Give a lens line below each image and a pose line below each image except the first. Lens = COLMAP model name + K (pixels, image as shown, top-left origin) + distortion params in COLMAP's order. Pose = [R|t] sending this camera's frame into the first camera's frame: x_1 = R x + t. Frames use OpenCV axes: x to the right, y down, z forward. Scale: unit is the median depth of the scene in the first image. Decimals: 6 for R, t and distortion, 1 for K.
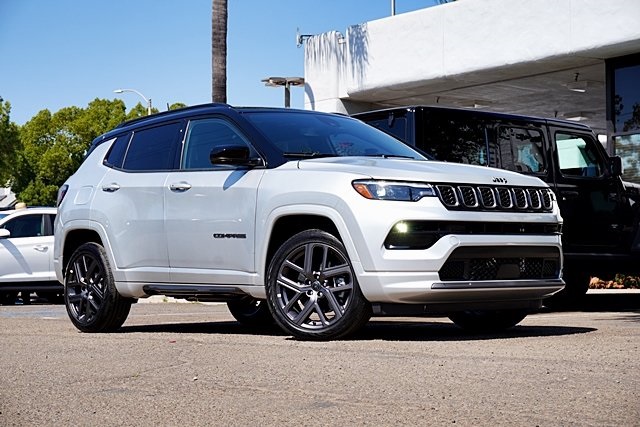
lens RADIAL K [[1316.6, 0, 320.0], [0, 1316.6, 213.5], [0, 0, 1]] dist [0.074109, -0.231384]
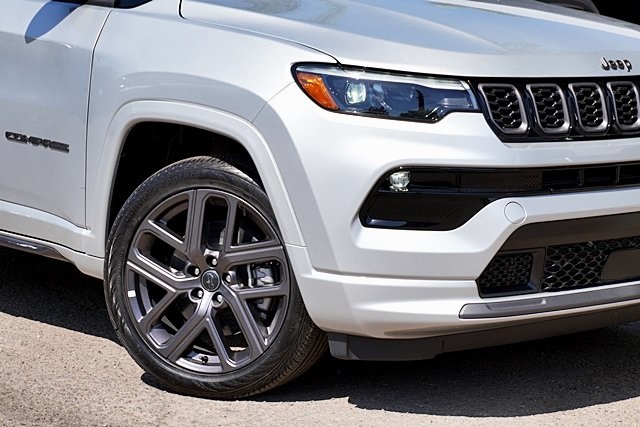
lens RADIAL K [[1883.4, 0, 320.0], [0, 1883.4, 213.5], [0, 0, 1]] dist [-0.027677, 0.655550]
pose [[0.999246, 0.028353, 0.026517, 0.016981], [-0.032474, 0.984773, 0.170784, -0.080652], [-0.021271, -0.171517, 0.984952, 0.339946]]
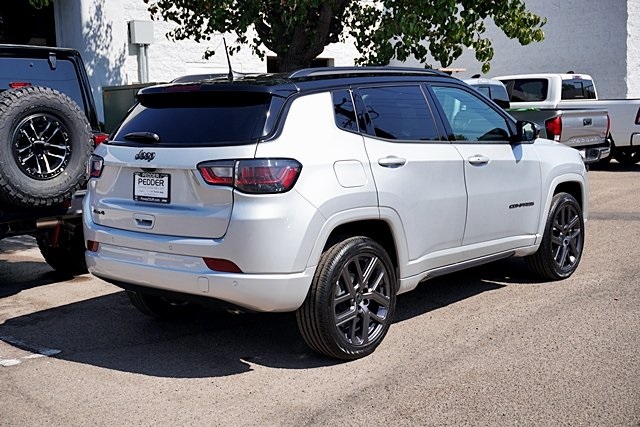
lens RADIAL K [[885.9, 0, 320.0], [0, 885.9, 213.5], [0, 0, 1]] dist [0.003608, 0.013877]
pose [[-0.157957, -0.103430, 0.982014, -0.802235], [-0.015218, 0.994636, 0.102311, -0.051133], [-0.987329, 0.001217, -0.158683, 1.344837]]
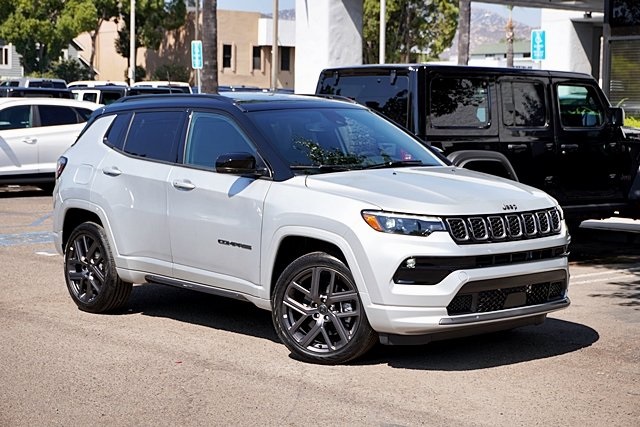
lens RADIAL K [[1316.6, 0, 320.0], [0, 1316.6, 213.5], [0, 0, 1]] dist [0.074109, -0.231384]
pose [[0.999759, 0.015660, 0.015380, -0.020892], [-0.017534, 0.991307, 0.130395, -0.143519], [-0.013204, -0.130633, 0.991343, 0.018114]]
